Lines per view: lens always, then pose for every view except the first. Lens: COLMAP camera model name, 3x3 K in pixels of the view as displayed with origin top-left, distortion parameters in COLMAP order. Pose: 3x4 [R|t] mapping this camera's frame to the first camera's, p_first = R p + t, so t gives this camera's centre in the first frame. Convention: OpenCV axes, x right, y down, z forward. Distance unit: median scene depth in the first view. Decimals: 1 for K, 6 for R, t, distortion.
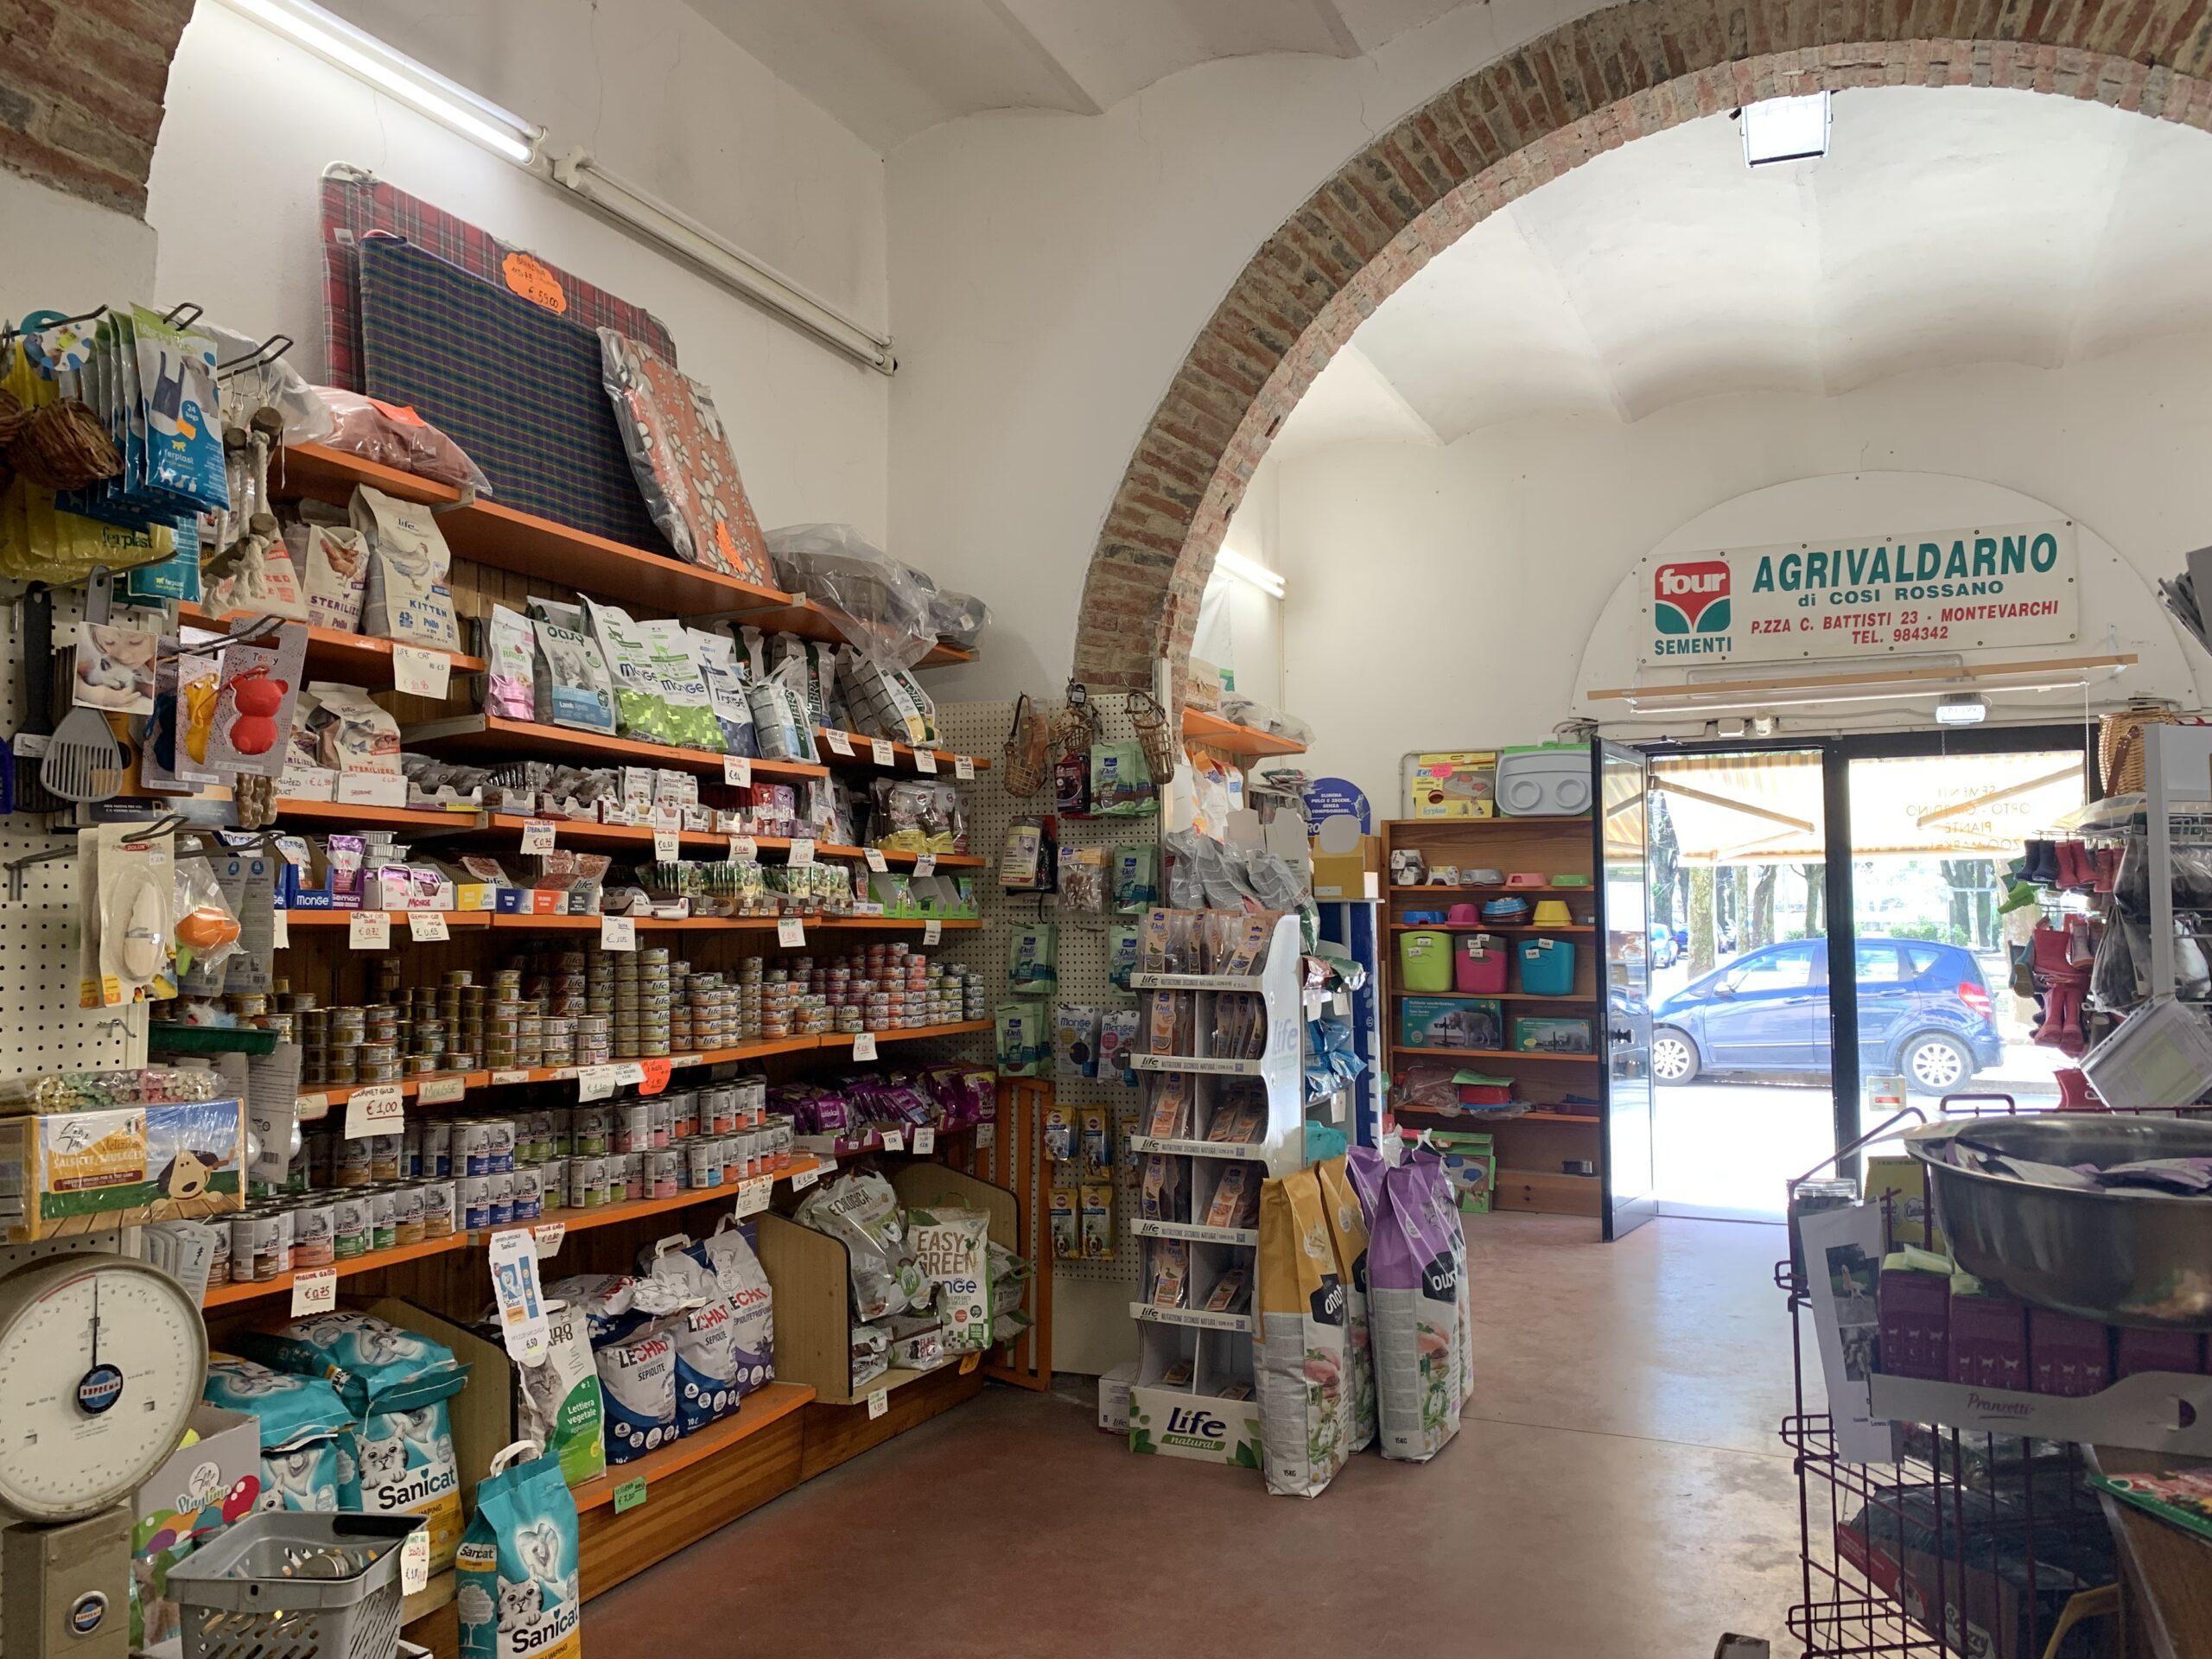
lens RADIAL K [[1679.7, 0, 1107.2], [0, 1679.7, 832.4], [0, 0, 1]] dist [0.003319, 0.000284]
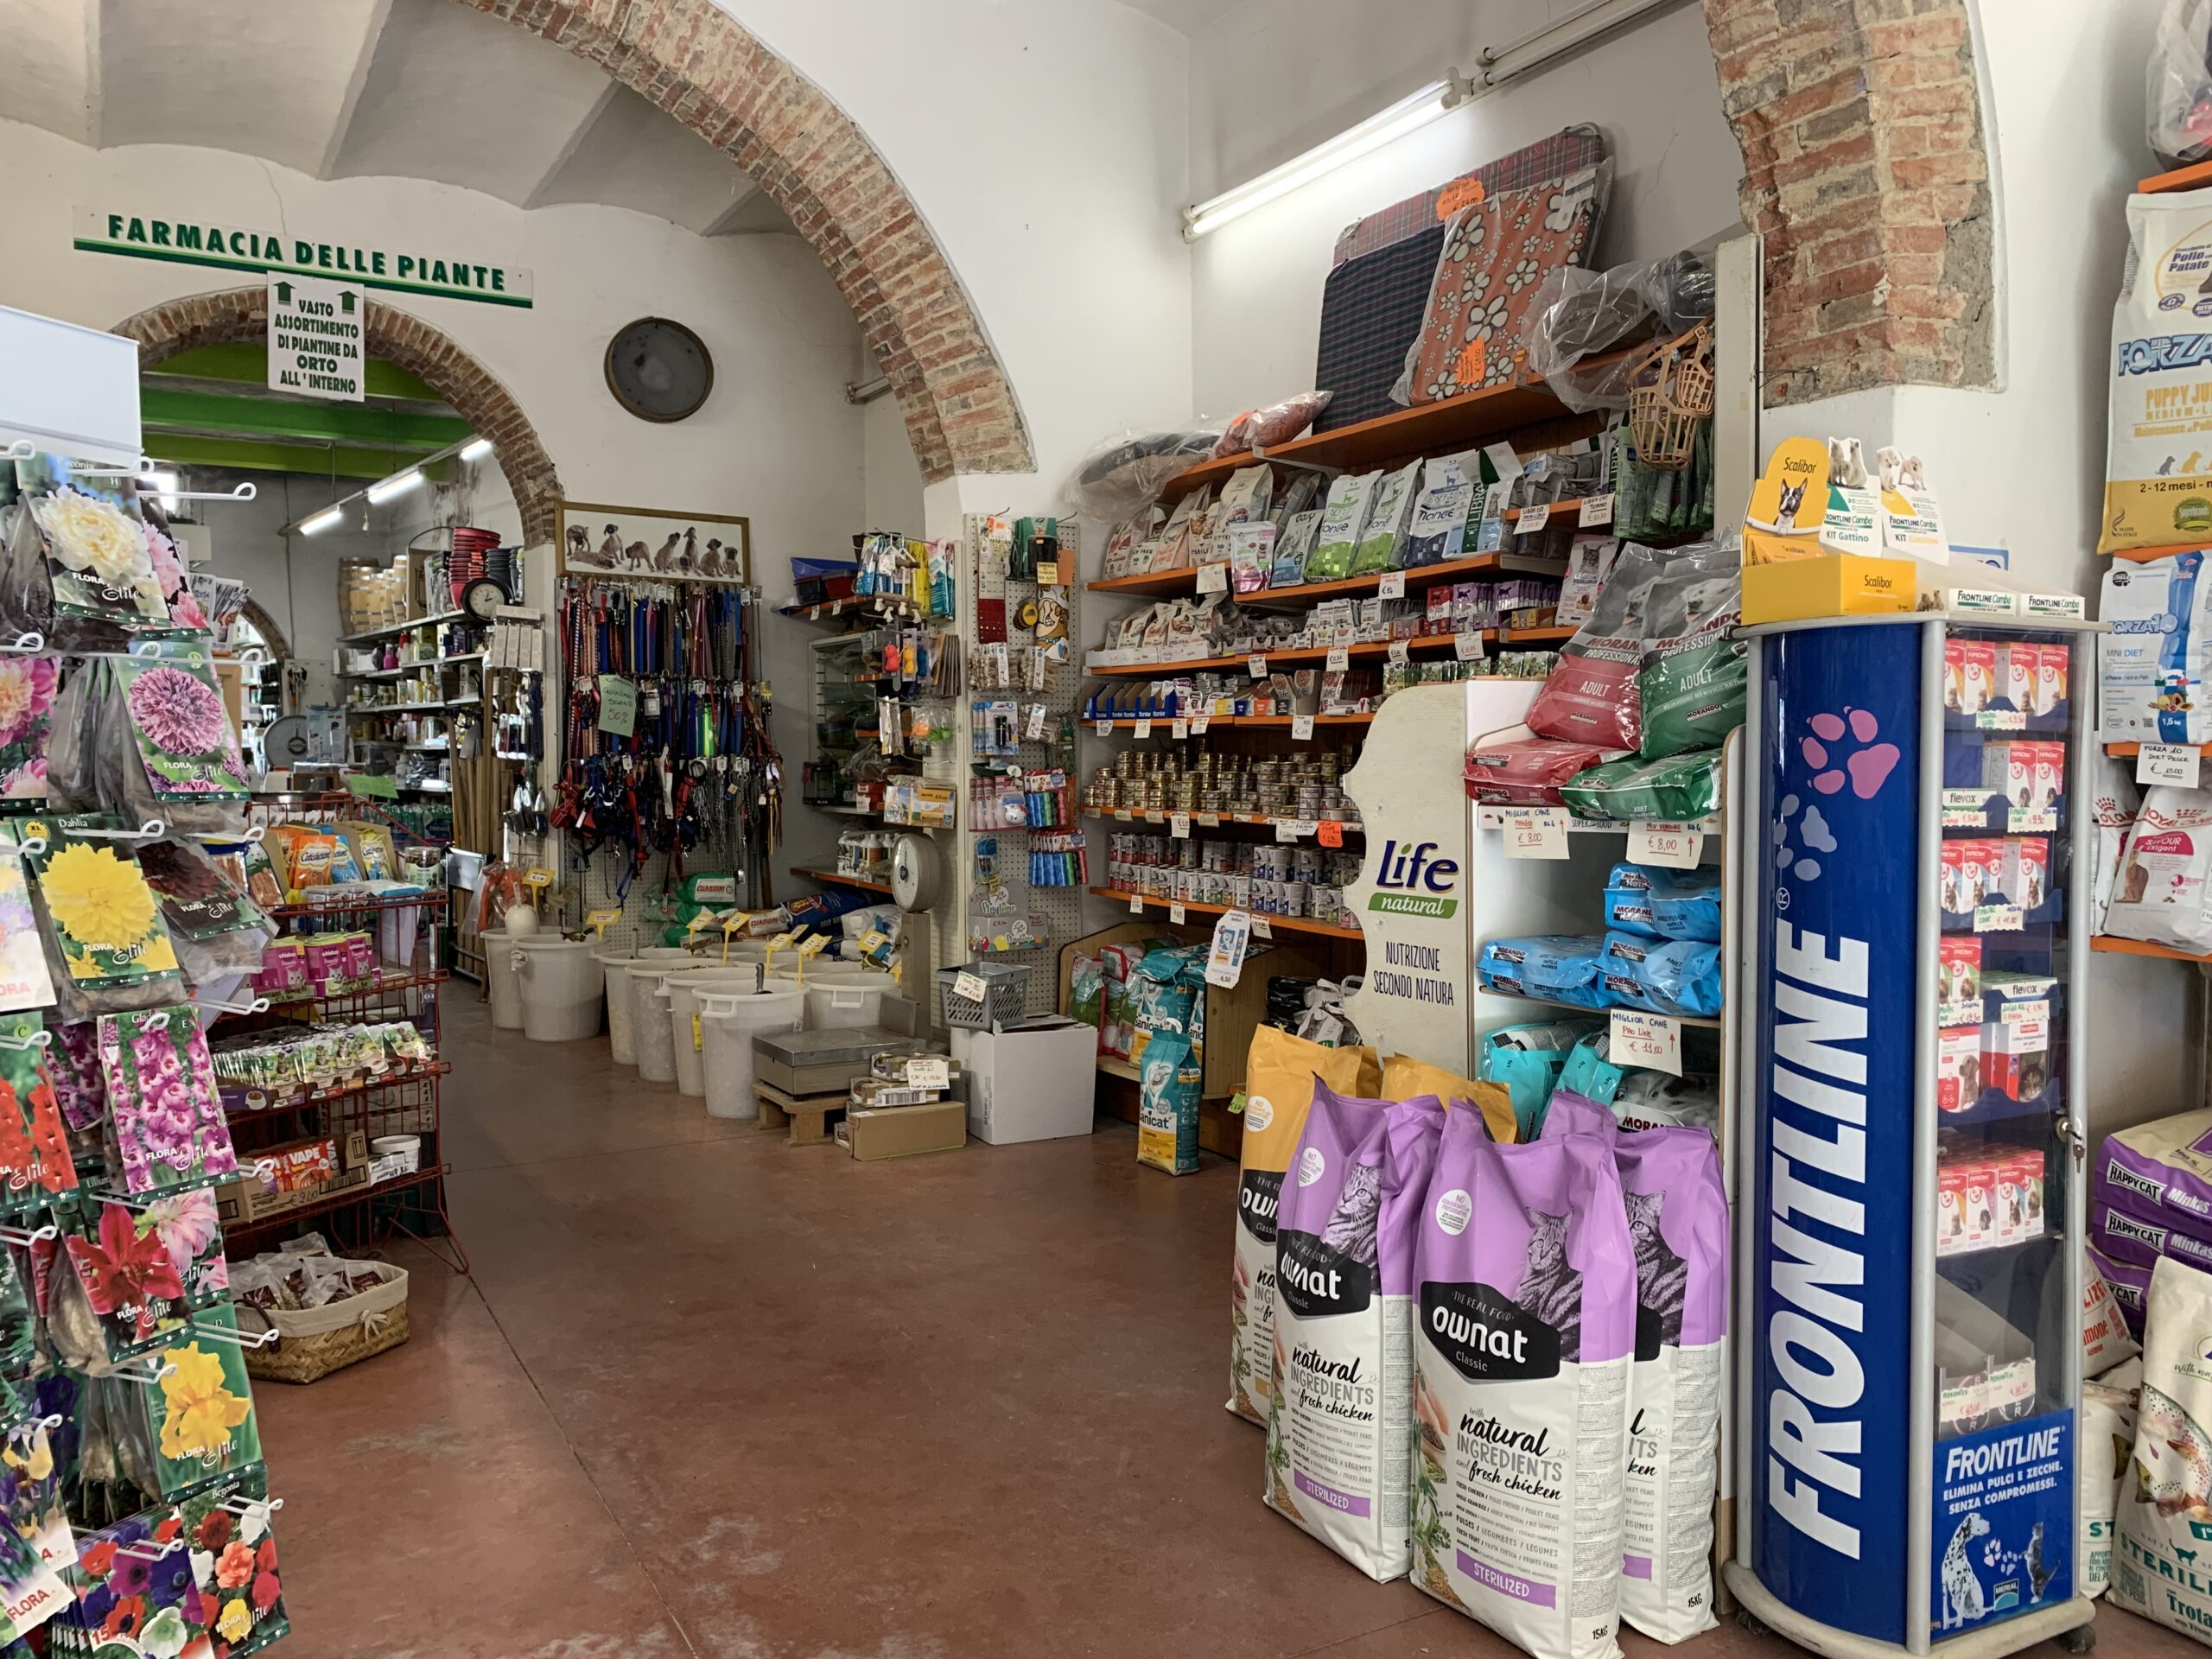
lens RADIAL K [[1679.7, 0, 1107.1], [0, 1679.7, 826.9], [0, 0, 1]] dist [0.003319, 0.000284]
pose [[-0.587719, 0.039005, -0.808125, 1.031791], [0.053400, 0.998529, 0.009360, 0.133548], [0.807301, -0.037653, -0.588937, 1.858926]]
